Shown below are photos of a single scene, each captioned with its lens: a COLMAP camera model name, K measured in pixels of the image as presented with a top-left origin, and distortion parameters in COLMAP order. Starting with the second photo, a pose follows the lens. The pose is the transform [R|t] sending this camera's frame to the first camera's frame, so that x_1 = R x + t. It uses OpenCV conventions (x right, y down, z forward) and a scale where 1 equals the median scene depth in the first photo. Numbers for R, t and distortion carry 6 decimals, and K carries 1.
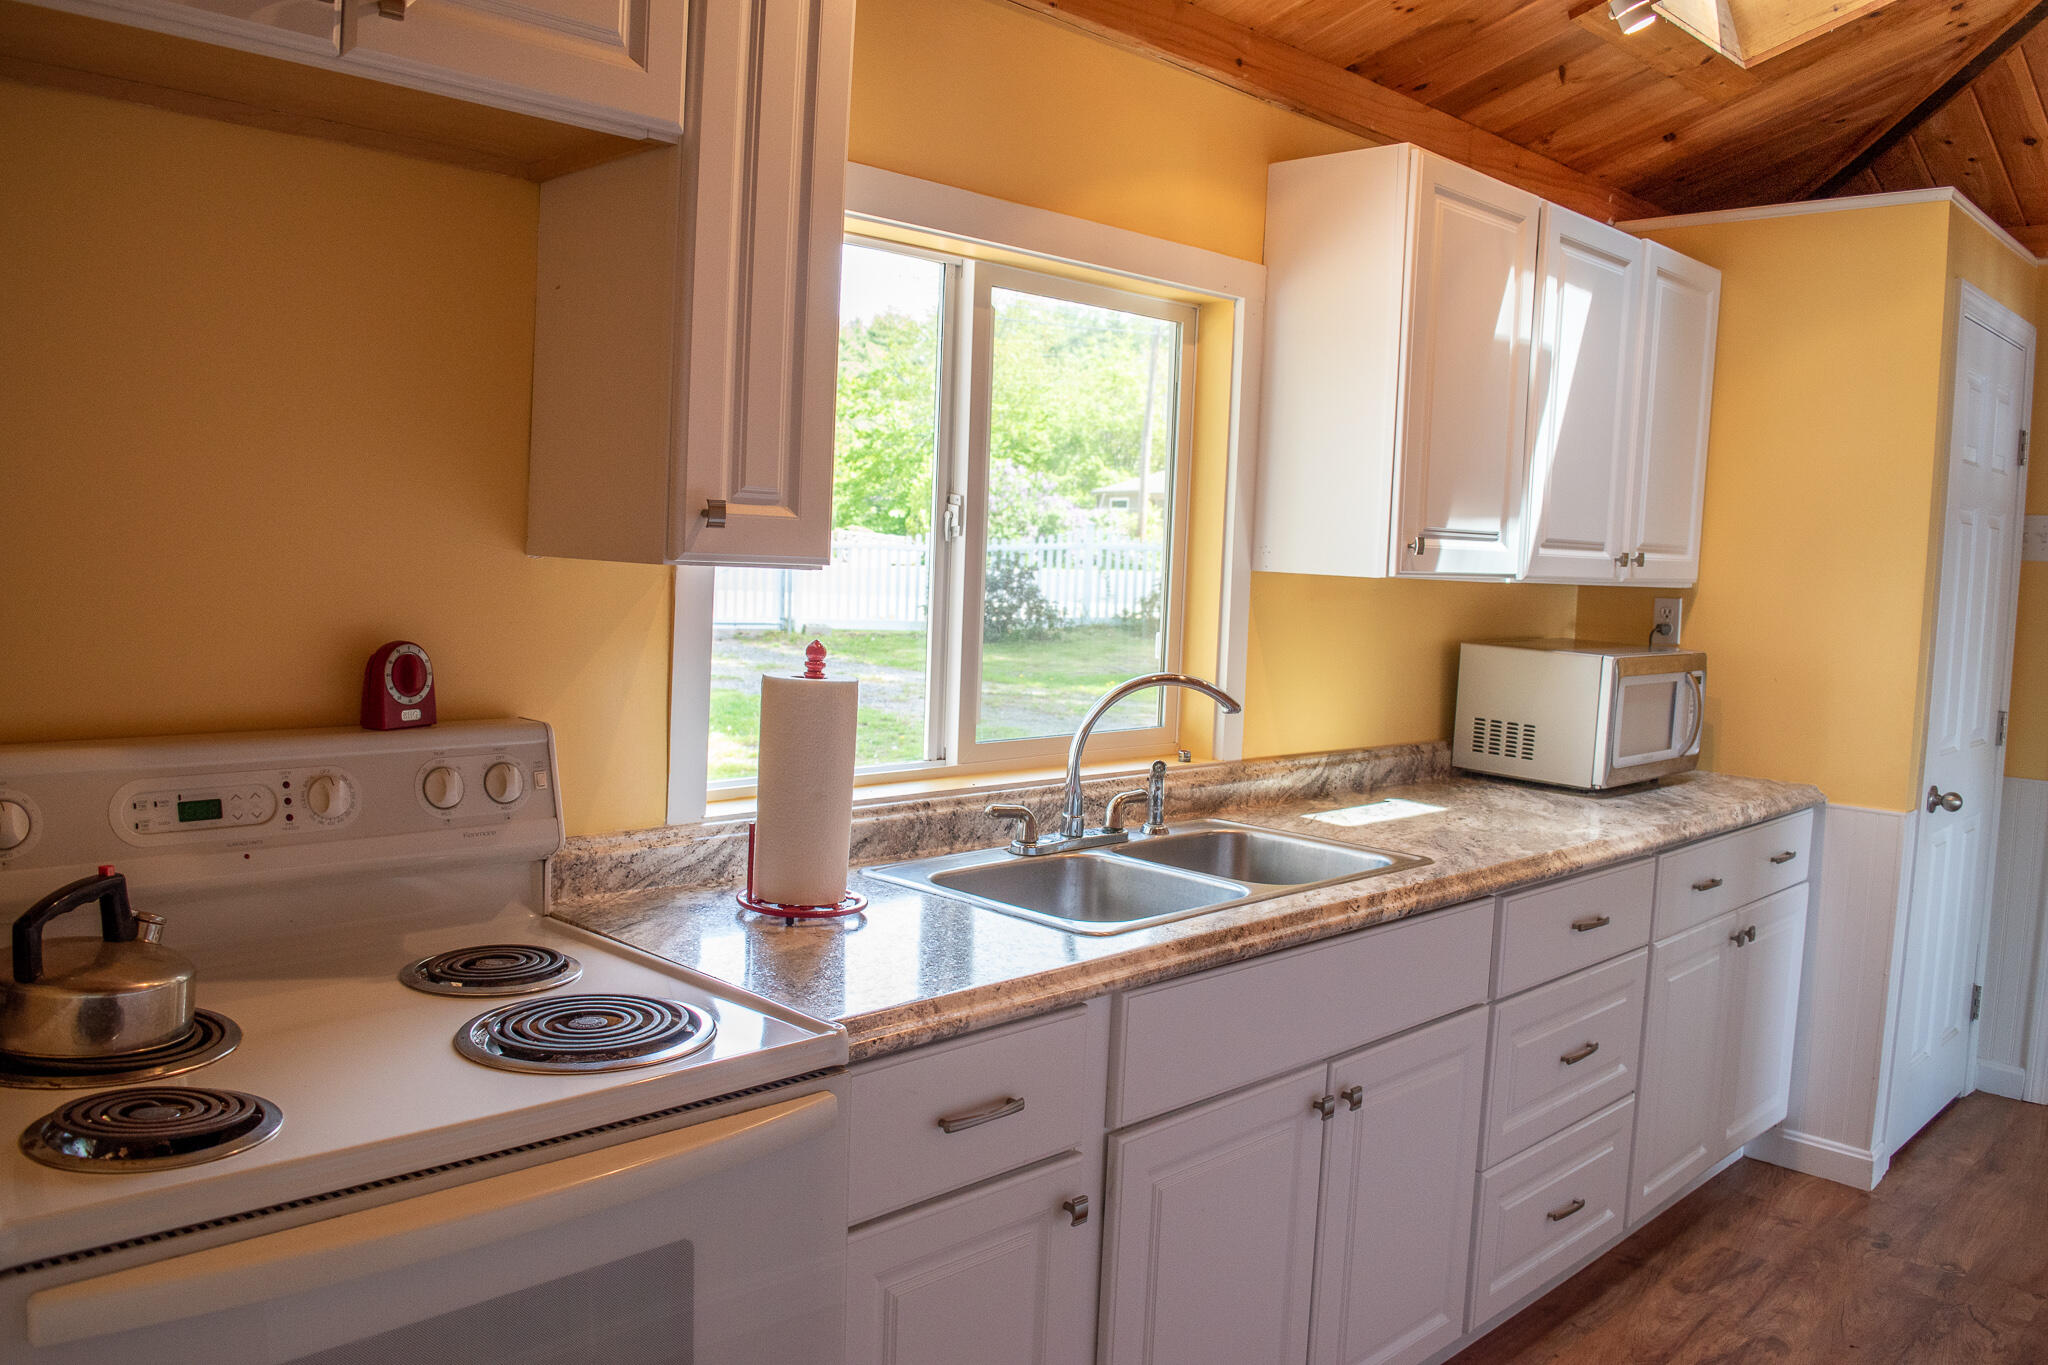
lens RADIAL K [[1591.7, 0, 1019.6], [0, 1591.7, 678.3], [0, 0, 1]] dist [-0.102821, 0.027926]
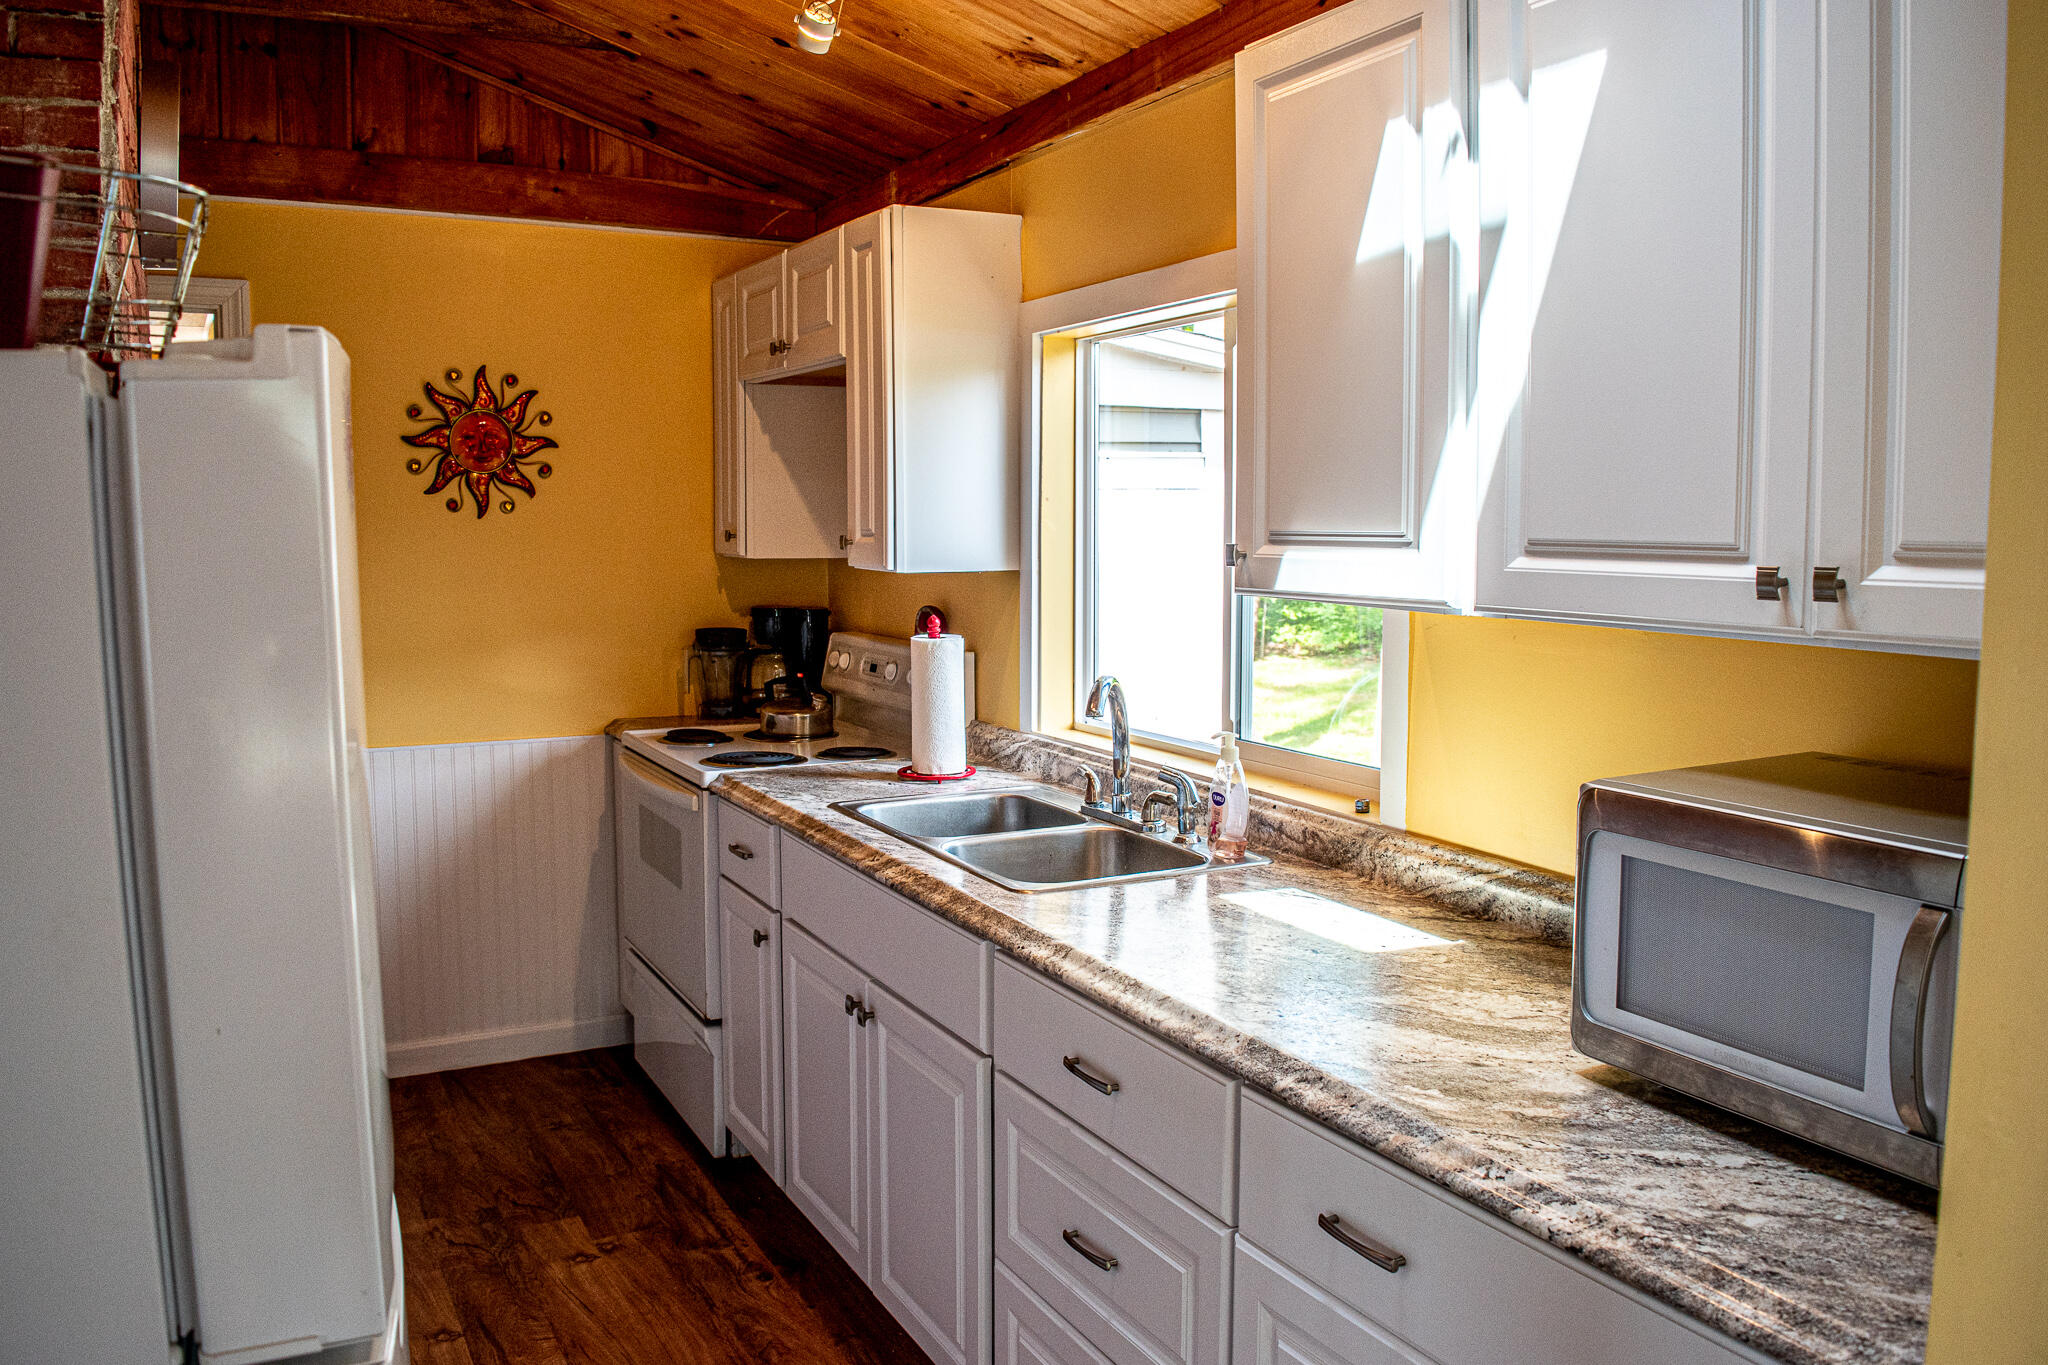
lens RADIAL K [[1591.7, 0, 1019.6], [0, 1591.7, 678.3], [0, 0, 1]] dist [-0.102821, 0.027926]
pose [[-0.298720, 0.055113, -0.952748, 0.925484], [-0.101536, 0.990829, 0.089151, -0.073309], [0.948924, 0.123370, -0.290385, 1.017620]]
